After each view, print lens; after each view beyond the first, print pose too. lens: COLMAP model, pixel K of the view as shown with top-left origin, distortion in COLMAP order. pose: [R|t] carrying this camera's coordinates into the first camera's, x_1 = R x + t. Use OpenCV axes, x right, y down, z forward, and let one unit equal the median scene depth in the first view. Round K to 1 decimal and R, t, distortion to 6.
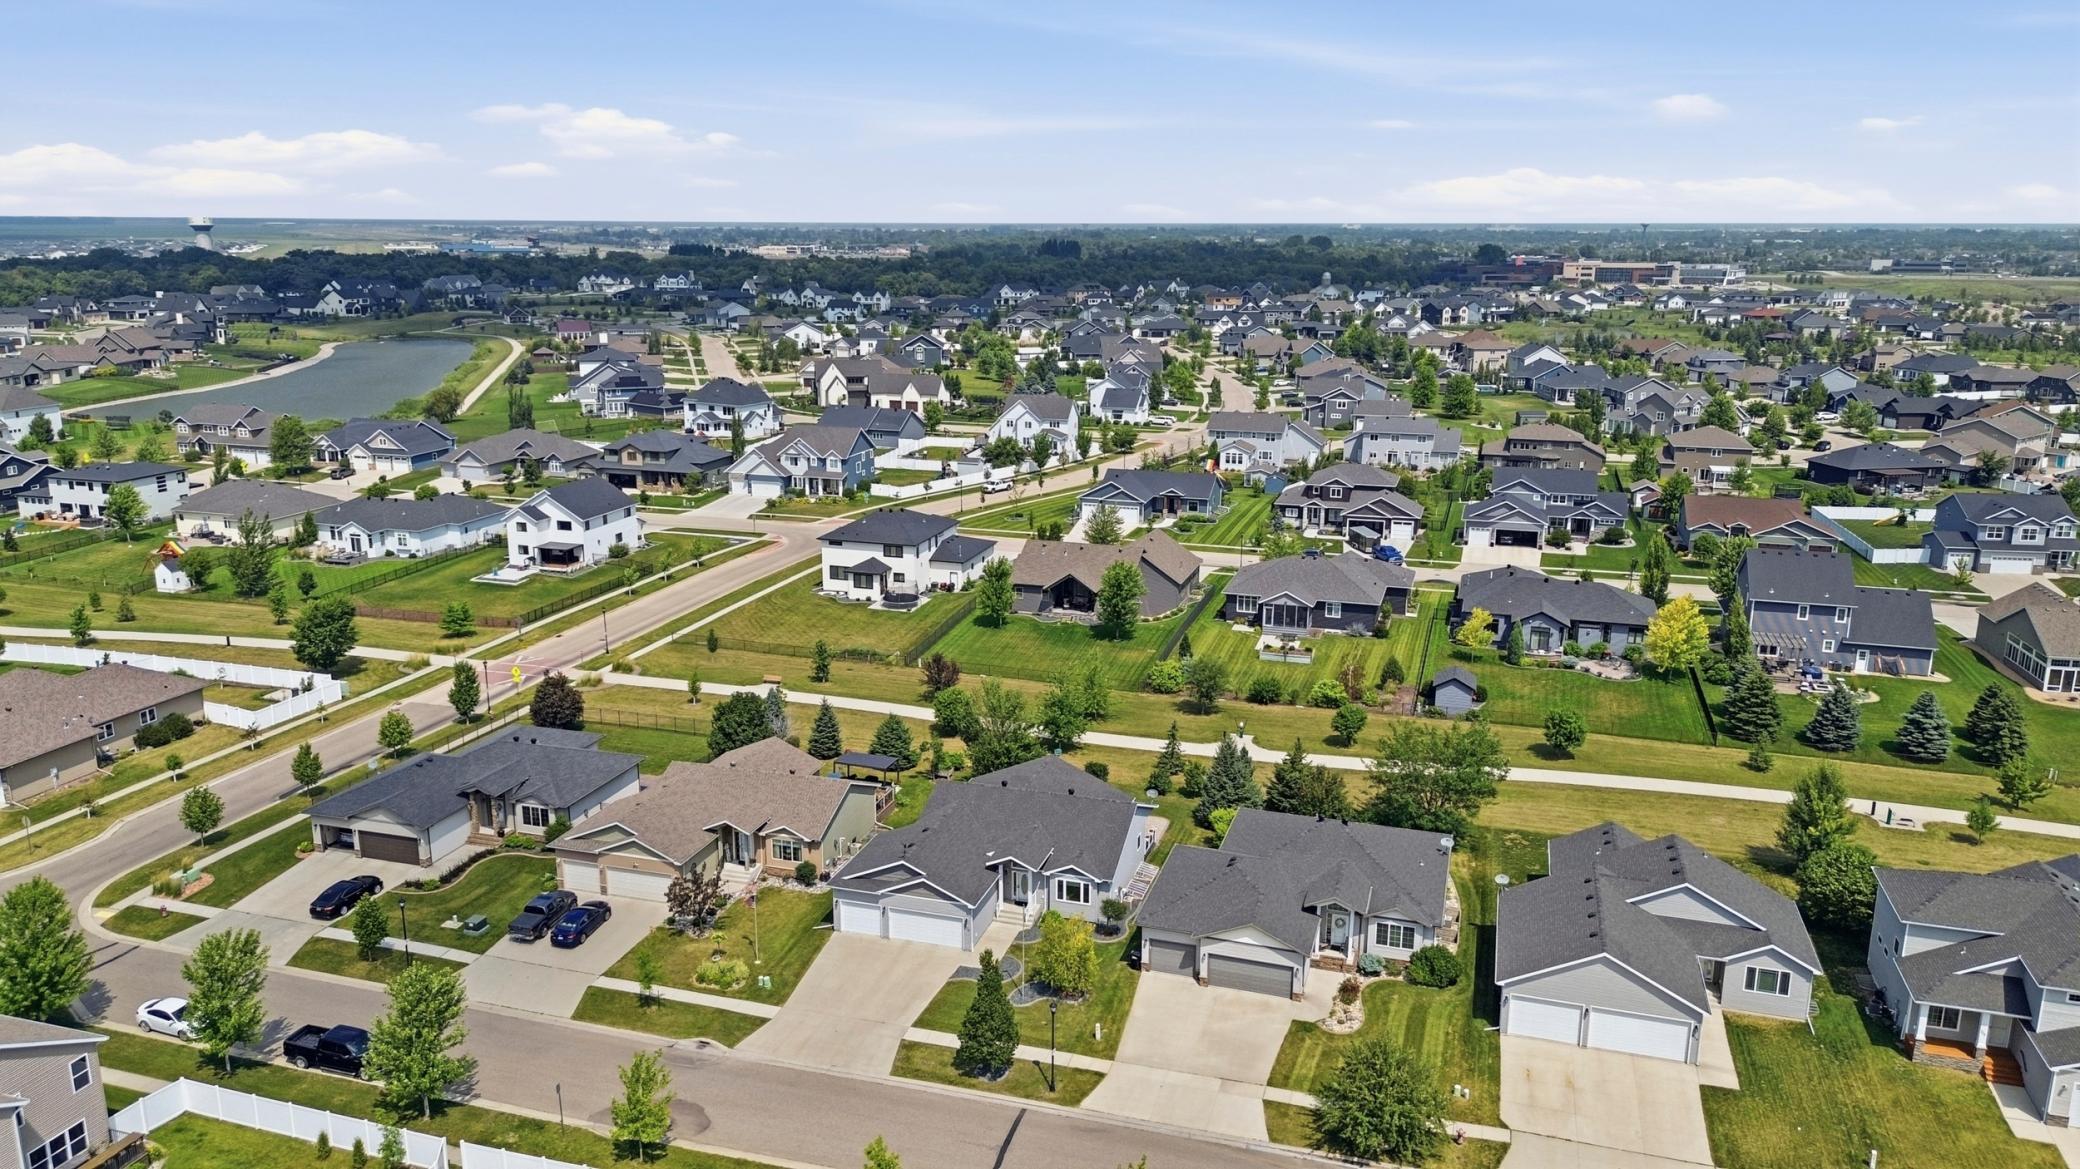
lens RADIAL K [[1454.9, 0, 1038.9], [0, 1454.9, 642.5], [0, 0, 1]] dist [0.074058, -0.080317]
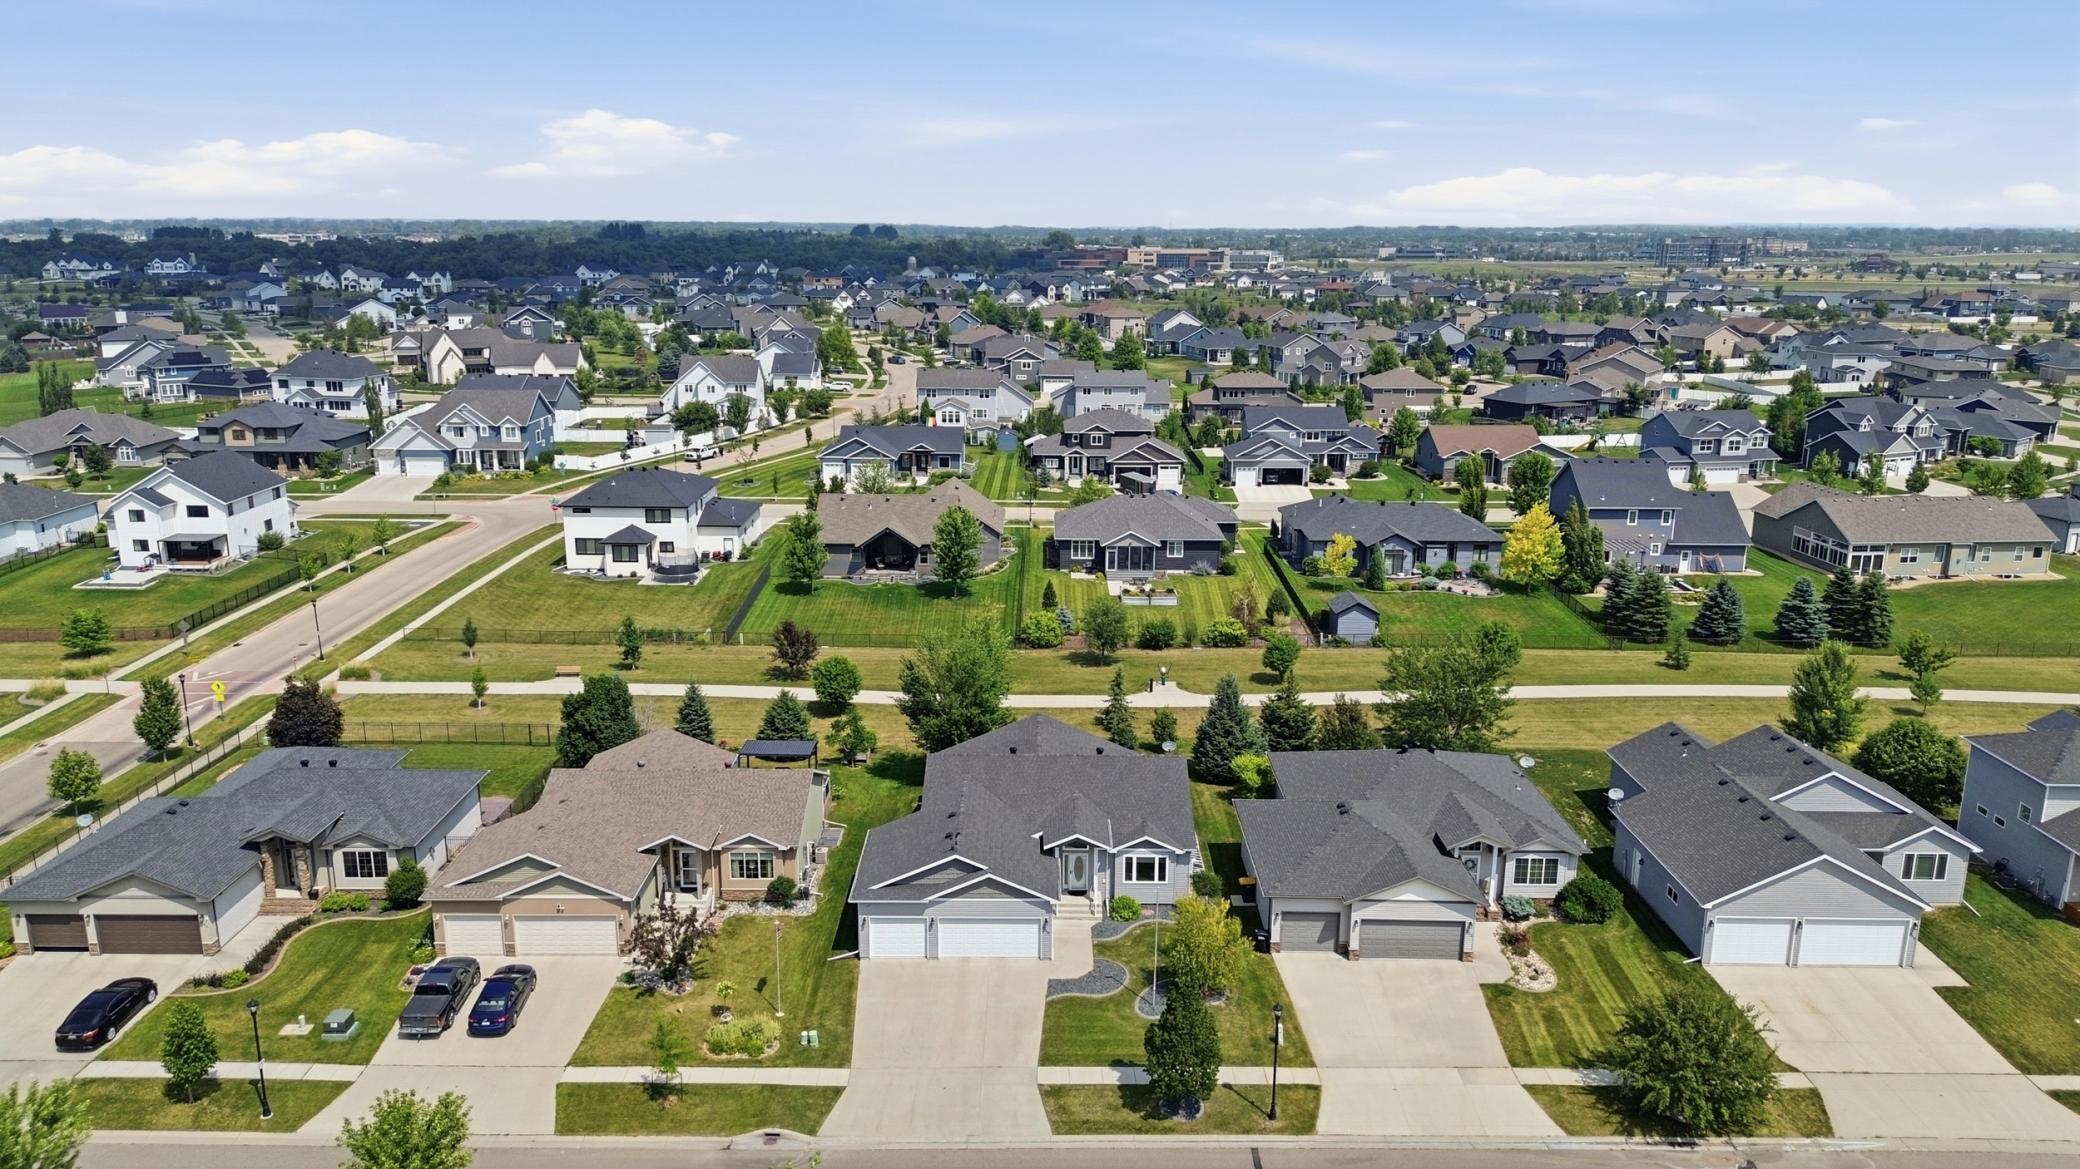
lens RADIAL K [[1454.9, 0, 1038.9], [0, 1454.9, 642.5], [0, 0, 1]] dist [0.074058, -0.080317]
pose [[0.955370, -0.079688, 0.284460, -0.148523], [0.079233, 0.996770, 0.013125, 0.017786], [-0.284587, 0.010000, 0.958598, 0.141538]]
